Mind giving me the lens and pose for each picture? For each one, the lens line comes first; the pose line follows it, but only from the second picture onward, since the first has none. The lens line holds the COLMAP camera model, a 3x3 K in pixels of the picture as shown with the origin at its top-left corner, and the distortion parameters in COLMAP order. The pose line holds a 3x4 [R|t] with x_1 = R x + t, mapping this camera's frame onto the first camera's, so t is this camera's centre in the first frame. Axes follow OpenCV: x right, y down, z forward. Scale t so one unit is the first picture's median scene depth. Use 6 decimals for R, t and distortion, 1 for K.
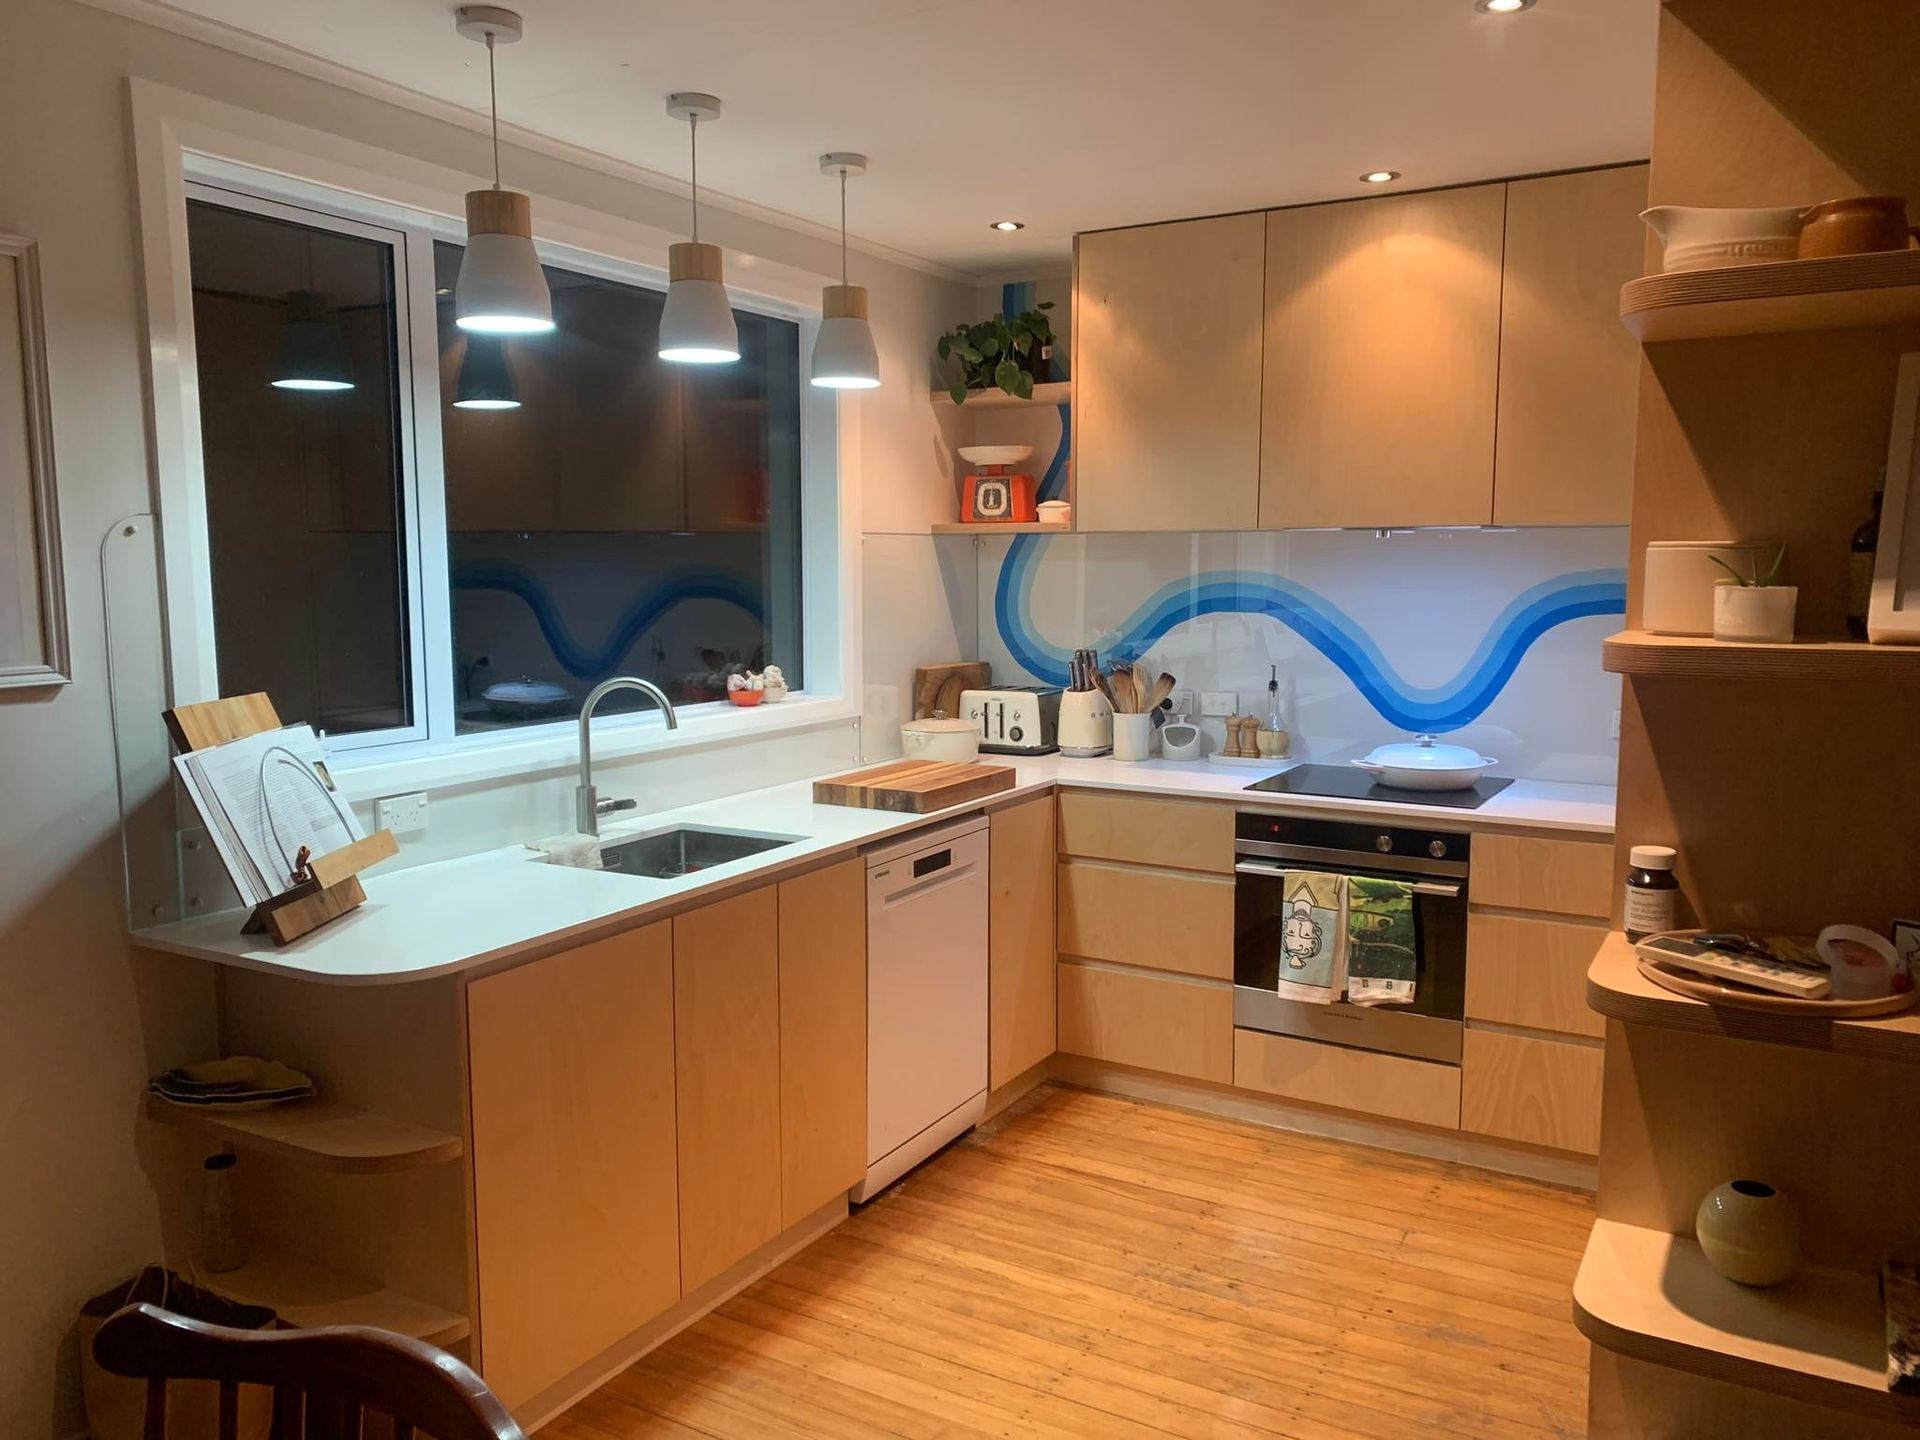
lens RADIAL K [[1497.8, 0, 958.0], [0, 1497.8, 718.5], [0, 0, 1]] dist [0.031053, -0.046791]
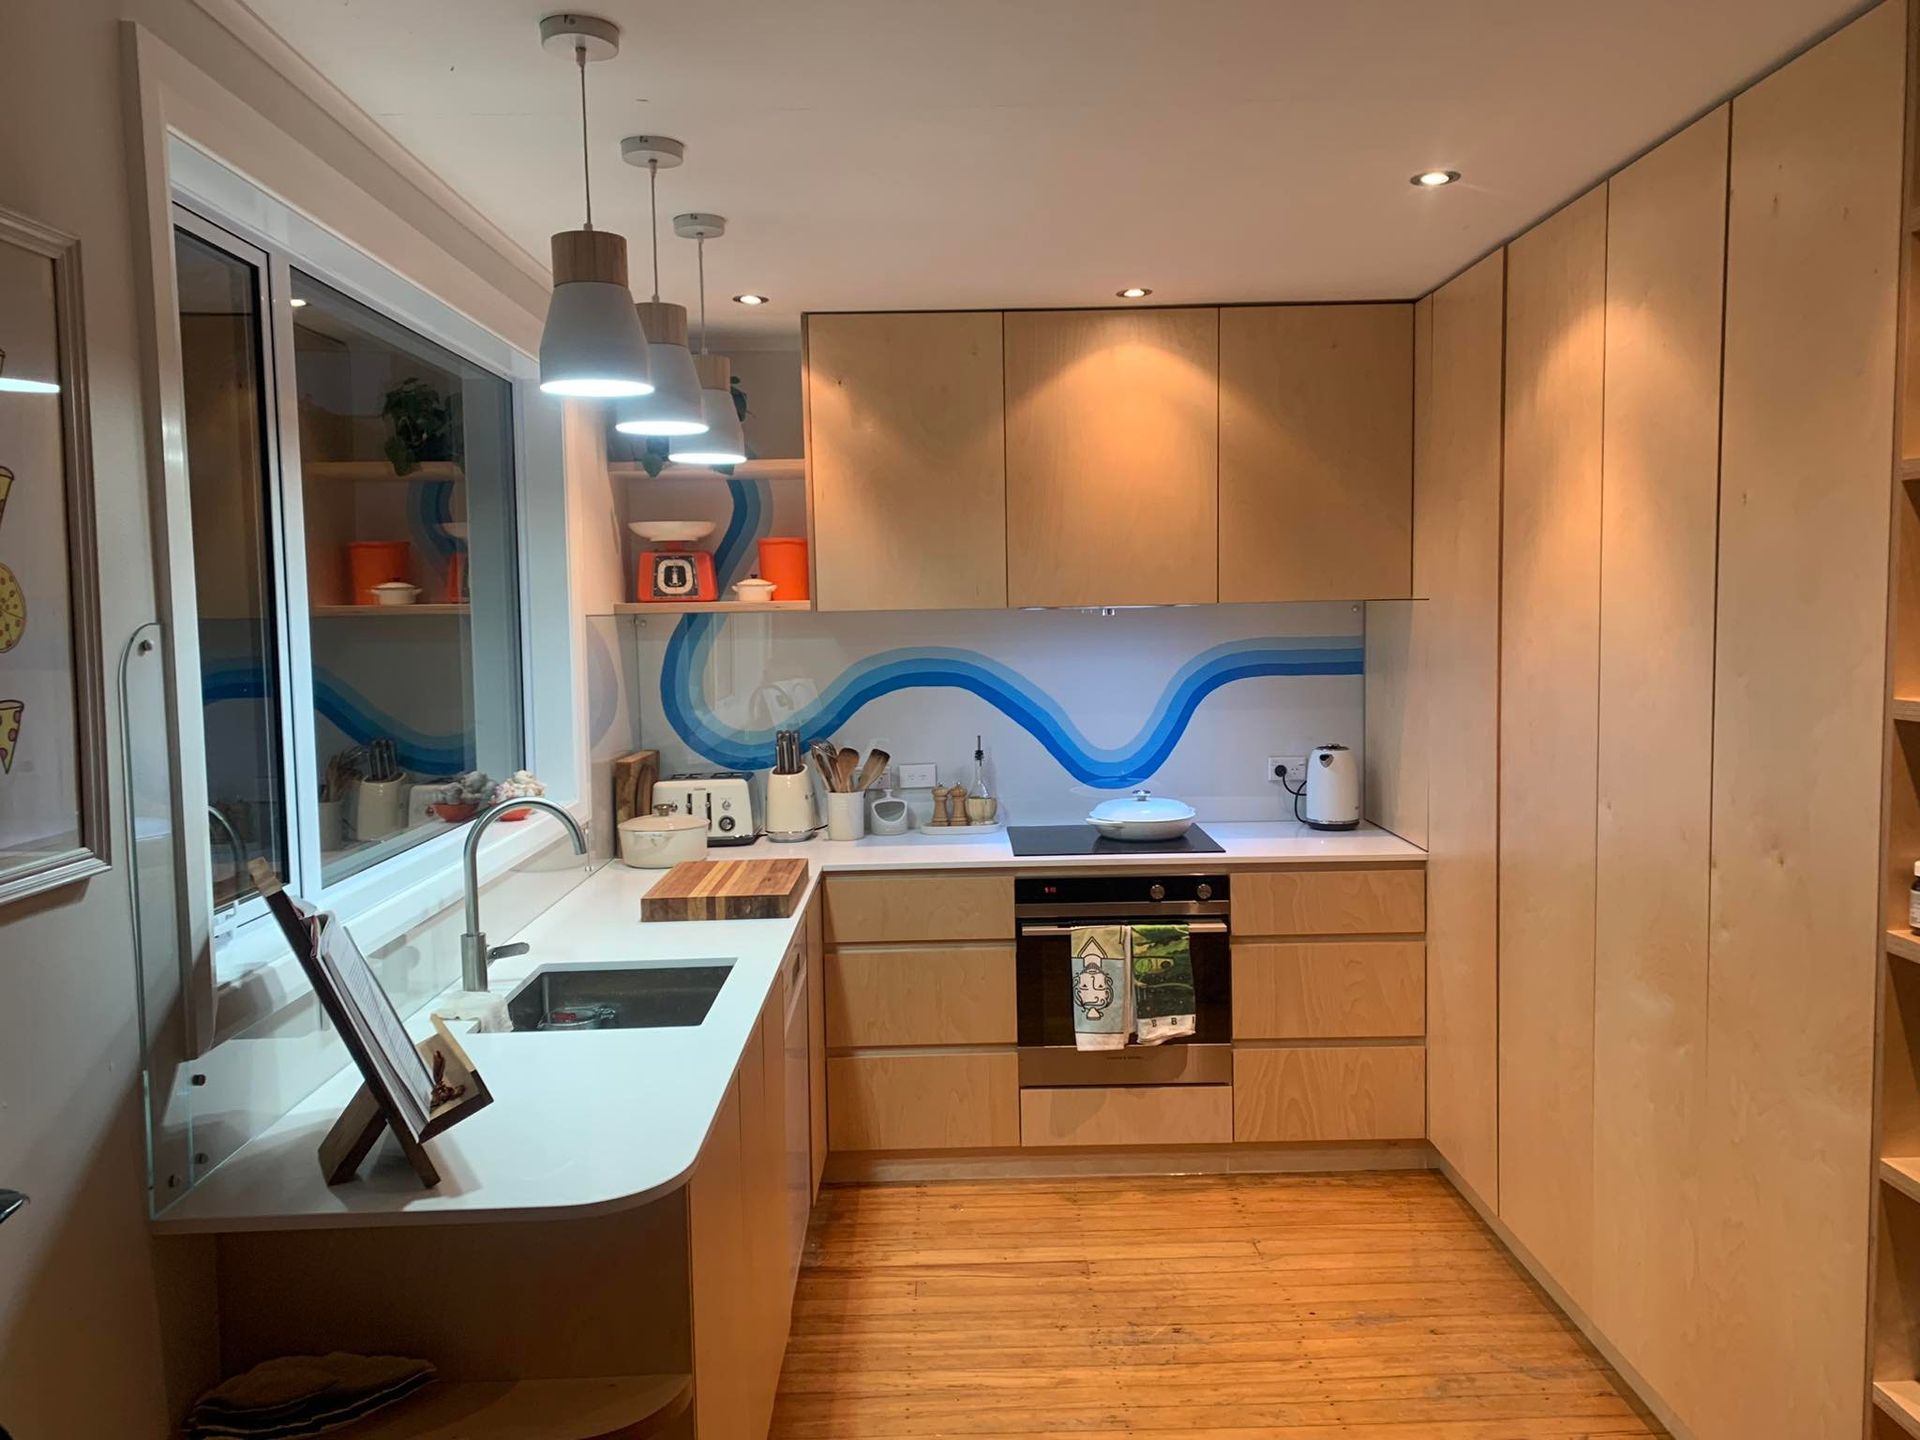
lens RADIAL K [[1497.8, 0, 1005.5], [0, 1497.8, 694.0], [0, 0, 1]] dist [0.031053, -0.046791]
pose [[0.848718, -0.045680, 0.526868, -0.374859], [0.075366, 0.996541, -0.035005, -0.030412], [-0.523447, 0.069418, 0.849226, 0.119069]]
